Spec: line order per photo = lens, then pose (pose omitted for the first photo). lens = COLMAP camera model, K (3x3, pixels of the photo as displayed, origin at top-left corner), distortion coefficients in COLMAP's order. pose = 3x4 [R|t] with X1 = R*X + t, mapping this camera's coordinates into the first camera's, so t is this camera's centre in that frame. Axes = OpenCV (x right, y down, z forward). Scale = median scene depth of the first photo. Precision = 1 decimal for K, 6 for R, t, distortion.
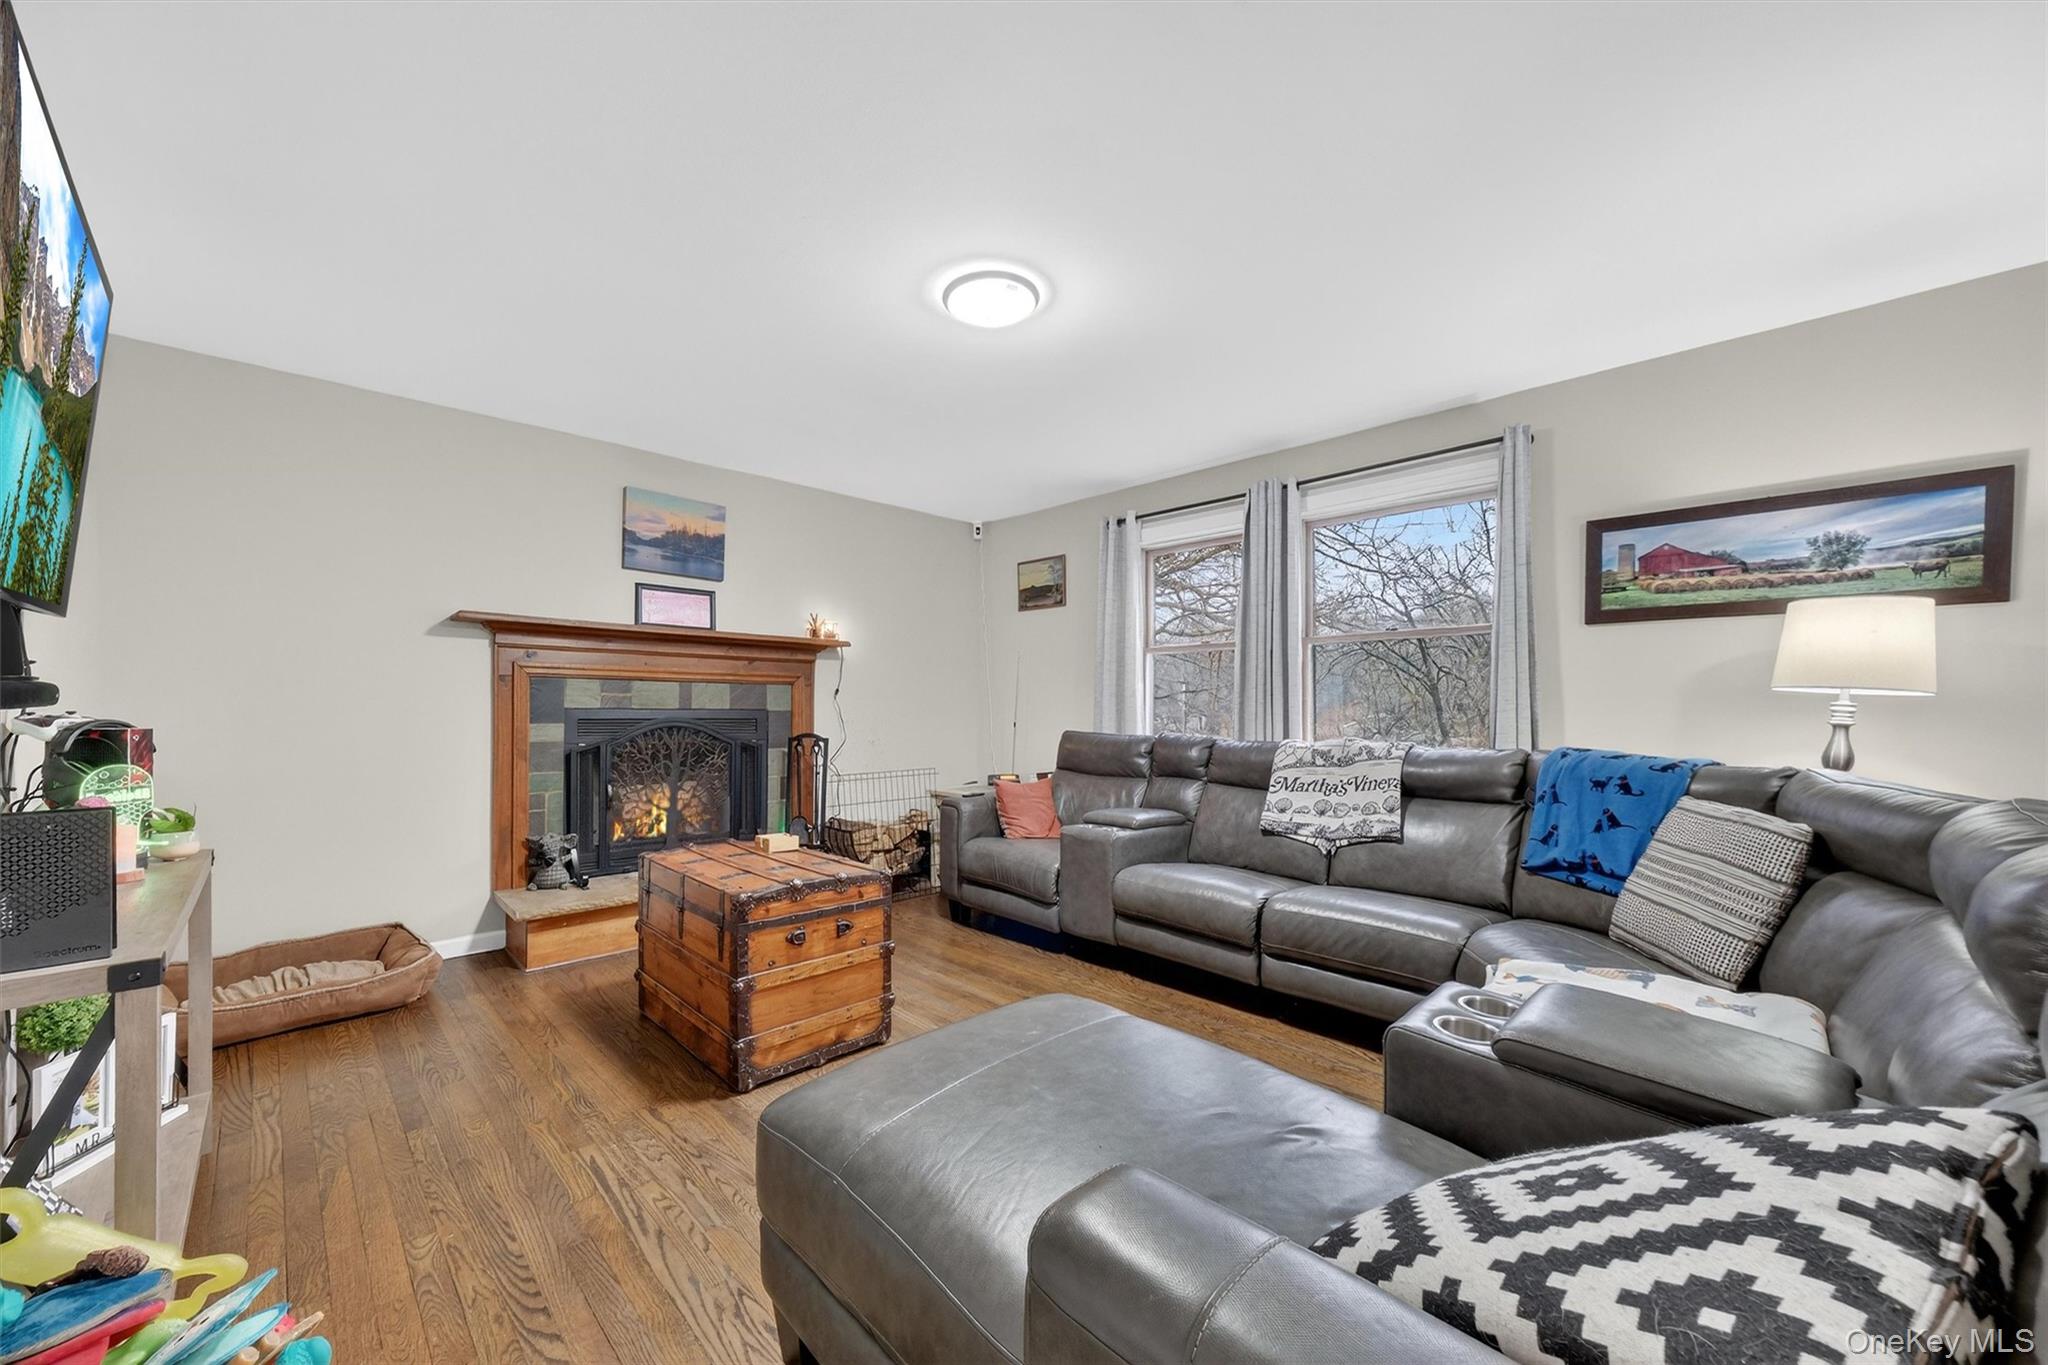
lens RADIAL K [[780.4, 0, 1024.1], [0, 780.4, 703.2], [0, 0, 1]] dist [-0.000728, 0.000036]
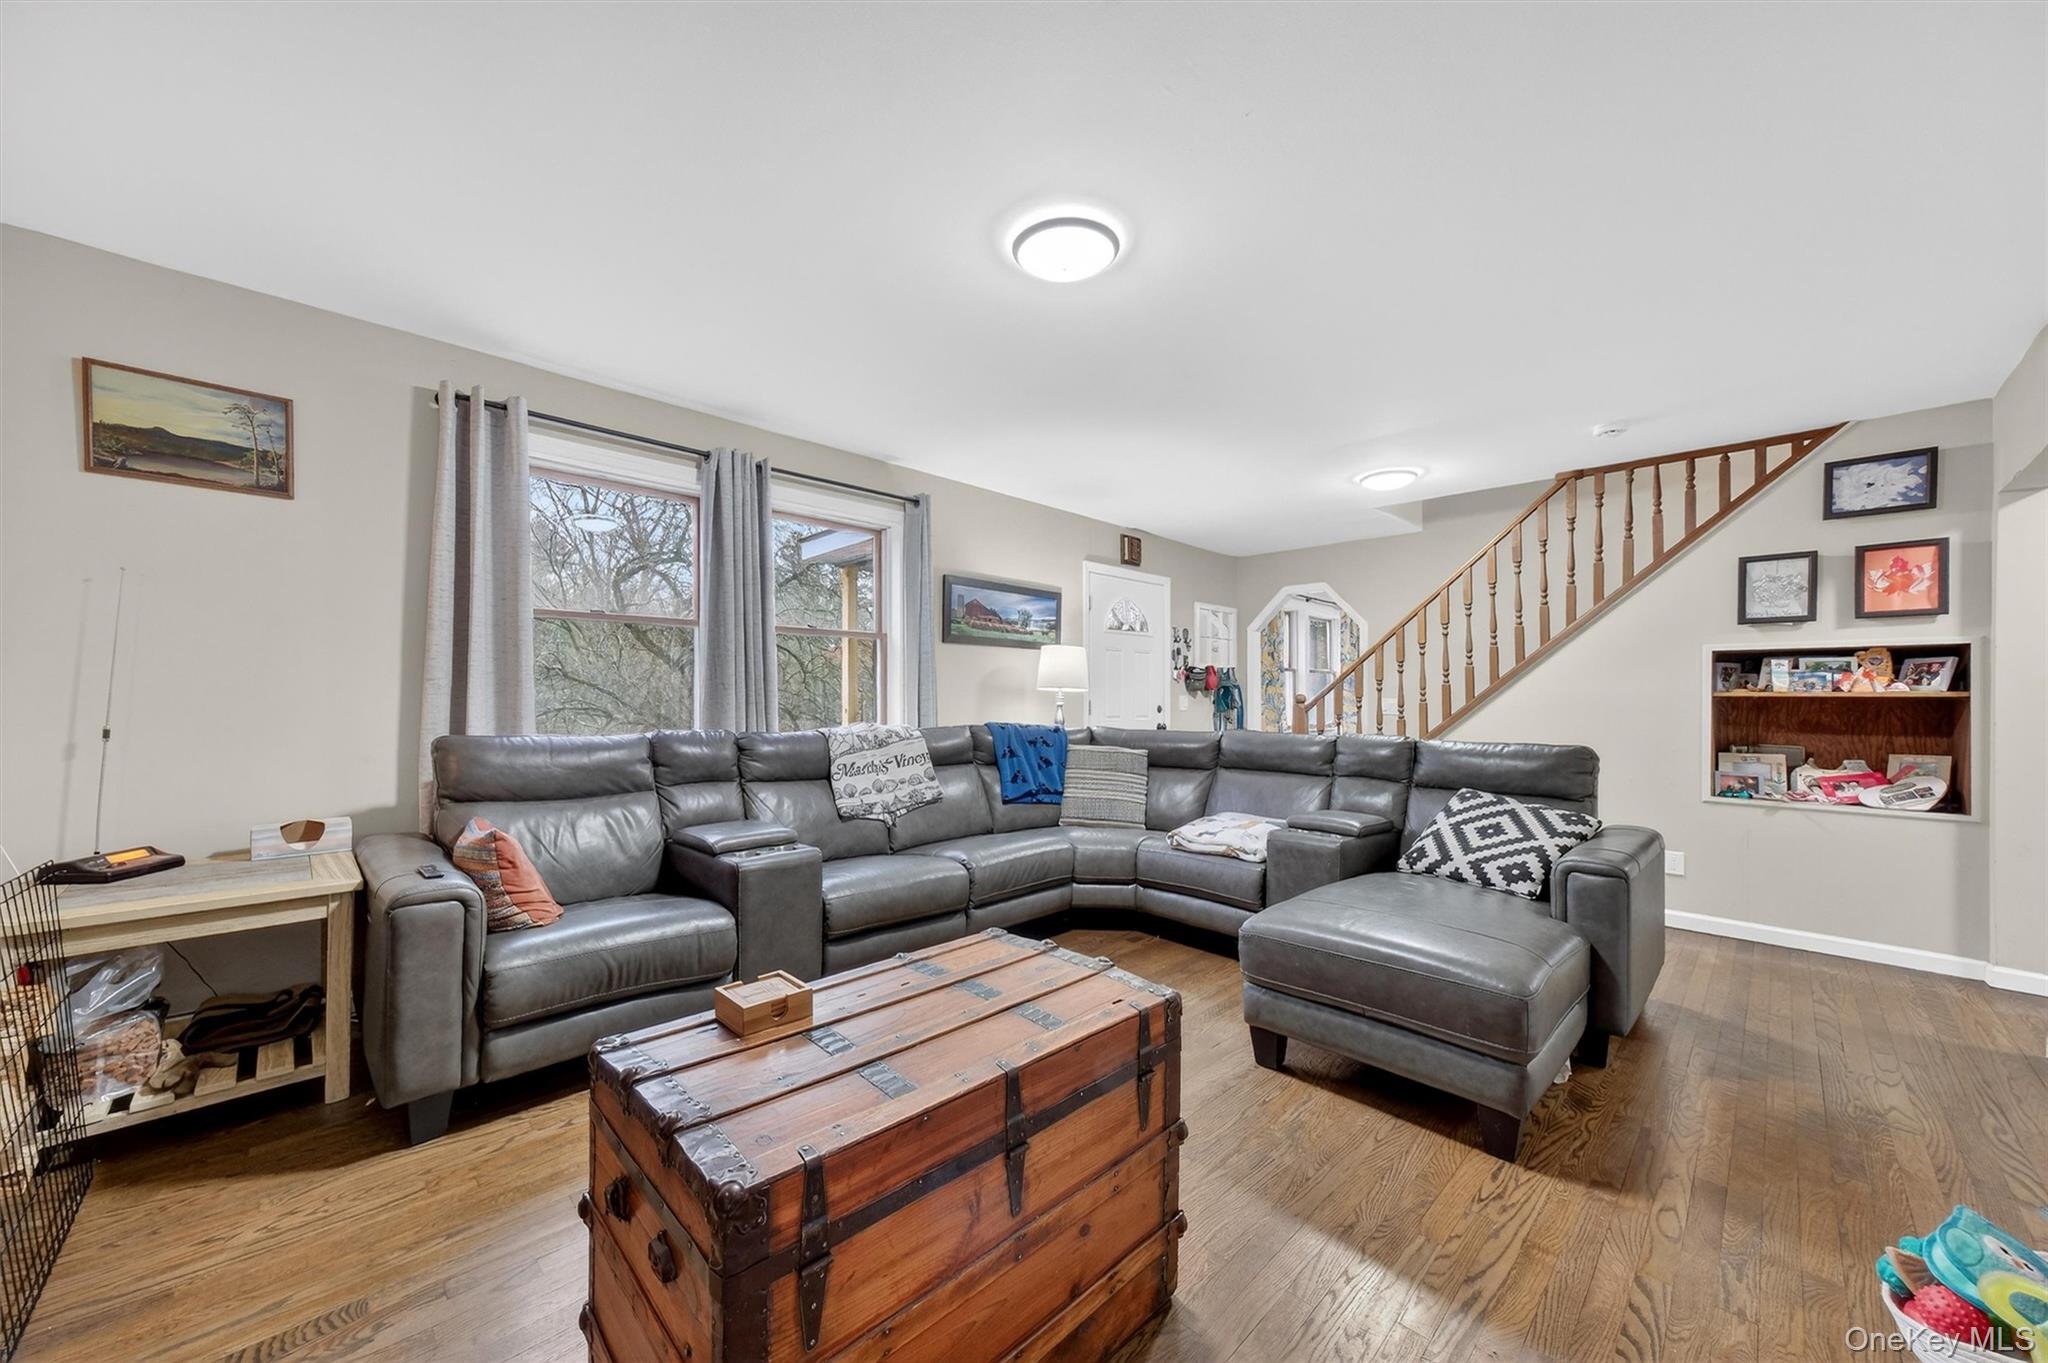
lens RADIAL K [[750.8, 0, 1024.7], [0, 750.8, 692.4], [0, 0, 1]] dist [-0.000225, 0.000128]
pose [[-0.005287, 0.003186, 0.999981, -0.708619], [-0.010923, 0.999935, -0.003244, 0.000140], [-0.999926, -0.010940, -0.005252, 0.807289]]
